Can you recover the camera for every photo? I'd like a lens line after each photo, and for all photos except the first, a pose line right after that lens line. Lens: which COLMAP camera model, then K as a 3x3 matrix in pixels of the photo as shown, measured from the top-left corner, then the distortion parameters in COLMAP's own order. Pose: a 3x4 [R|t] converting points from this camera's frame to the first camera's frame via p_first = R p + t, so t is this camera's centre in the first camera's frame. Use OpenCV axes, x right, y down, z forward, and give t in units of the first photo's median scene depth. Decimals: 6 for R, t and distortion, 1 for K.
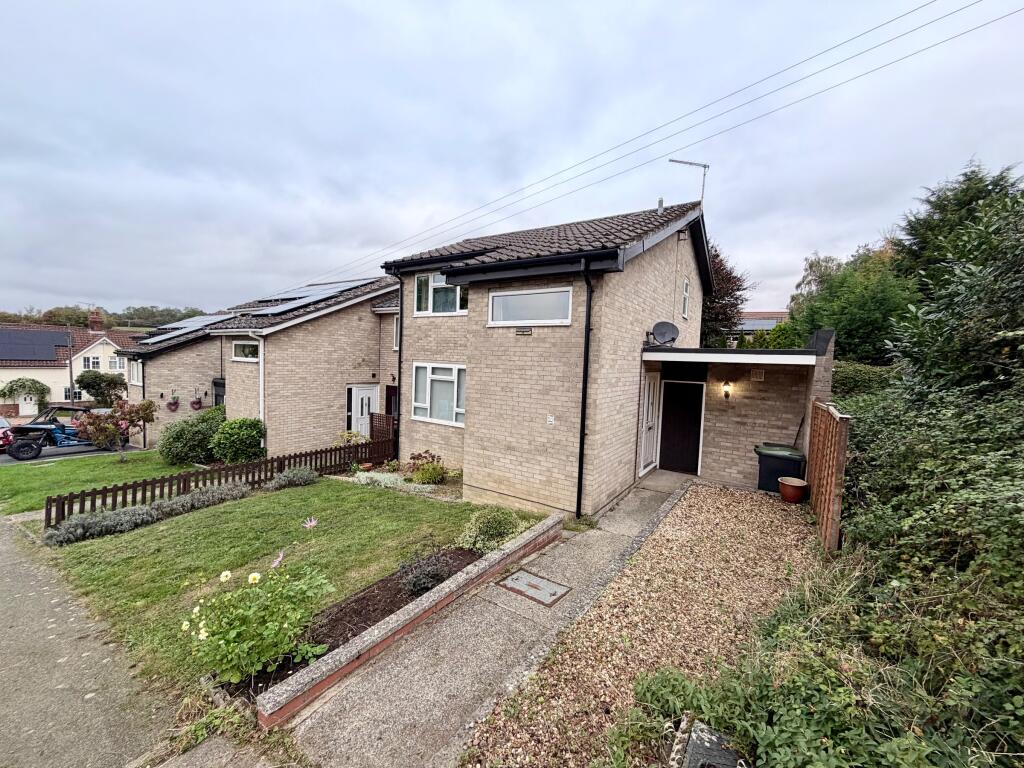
lens RADIAL K [[407.4, 0, 508.2], [0, 407.4, 384.3], [0, 0, 1]] dist [-0.001290, 0.000193]
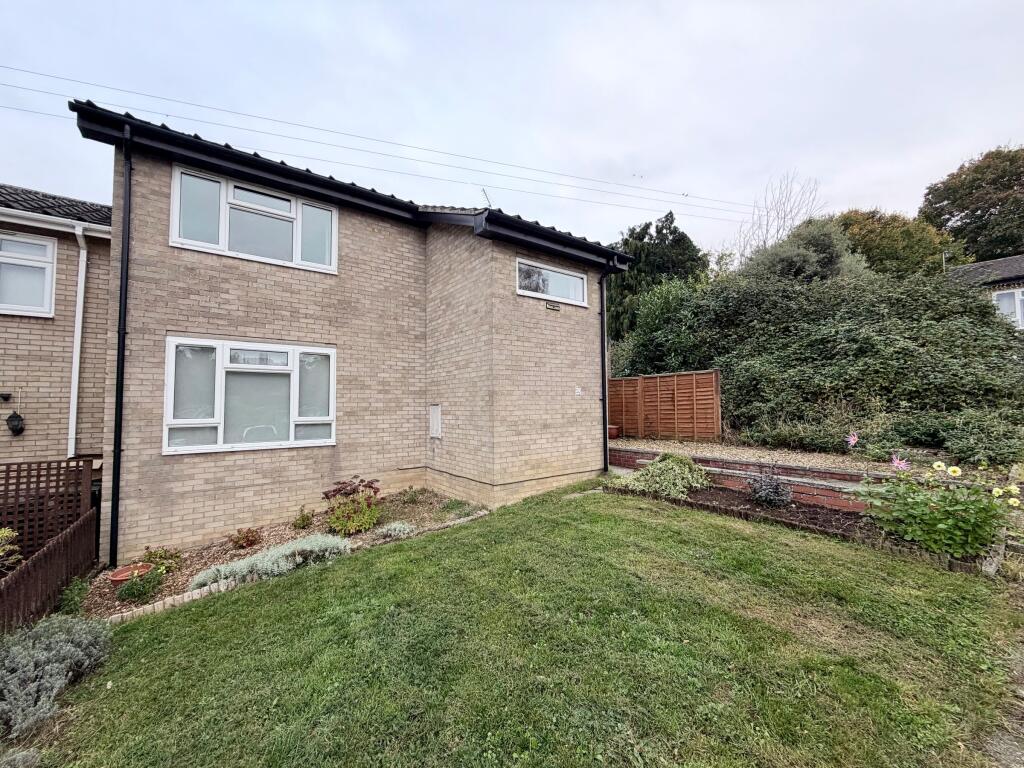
lens RADIAL K [[407.4, 0, 508.8], [0, 407.4, 384.3], [0, 0, 1]] dist [-0.001290, 0.000193]
pose [[0.343599, 0.002735, 0.939113, -0.887743], [0.076920, 0.996554, -0.031046, 0.080250], [-0.935961, 0.082904, 0.342204, 0.728400]]
